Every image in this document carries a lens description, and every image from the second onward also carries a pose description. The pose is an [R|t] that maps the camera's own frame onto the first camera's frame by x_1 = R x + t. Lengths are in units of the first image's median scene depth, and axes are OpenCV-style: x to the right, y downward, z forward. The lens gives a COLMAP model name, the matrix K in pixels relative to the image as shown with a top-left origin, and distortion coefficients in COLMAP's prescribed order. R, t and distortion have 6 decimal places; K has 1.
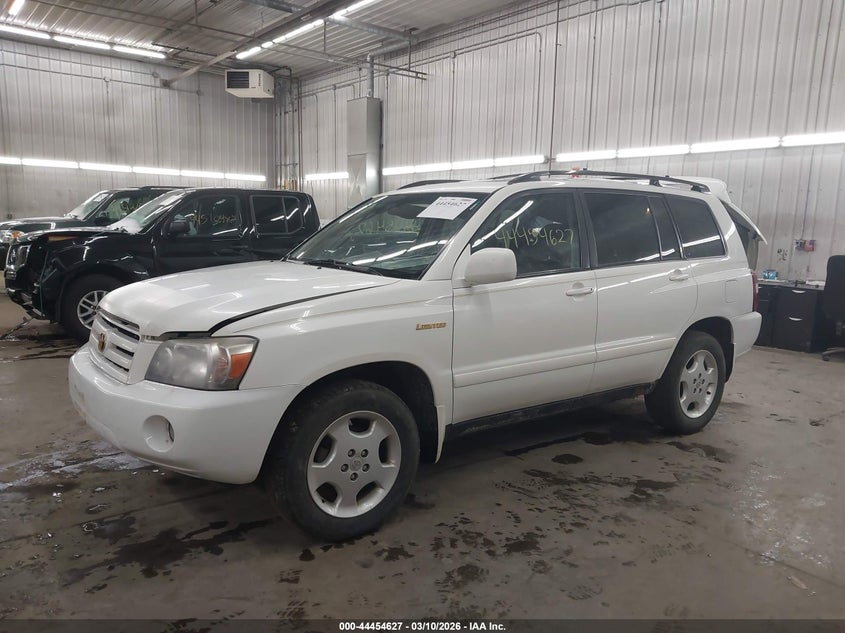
lens RADIAL K [[676.7, 0, 421.8], [0, 676.7, 314.9], [0, 0, 1]] dist [0.000301, -0.008186]
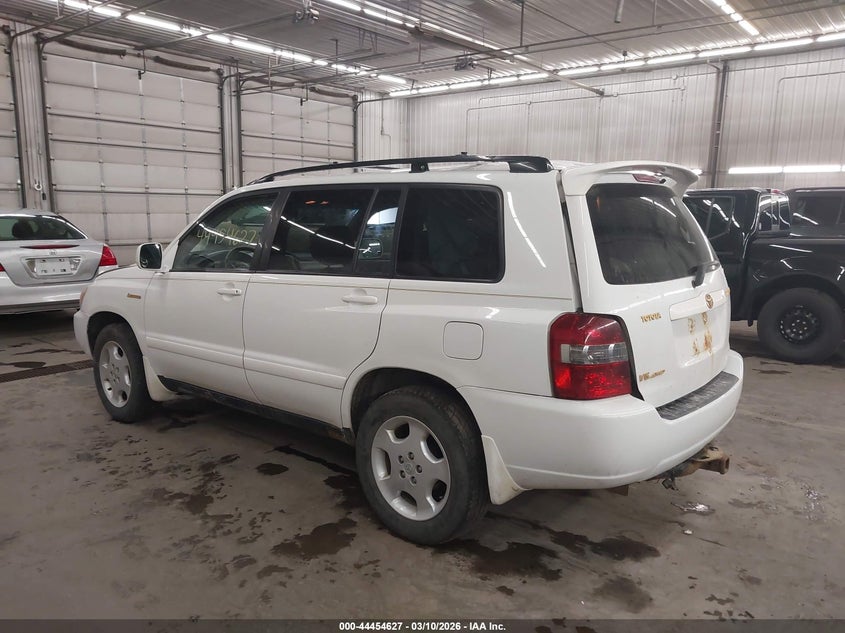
lens RADIAL K [[676.7, 0, 420.5], [0, 676.7, 321.8], [0, 0, 1]] dist [0.000301, -0.008186]
pose [[0.227033, 0.138665, -0.963965, 1.245469], [-0.140385, 0.984134, 0.108503, -0.136837], [0.963716, 0.110692, 0.242897, 1.012721]]
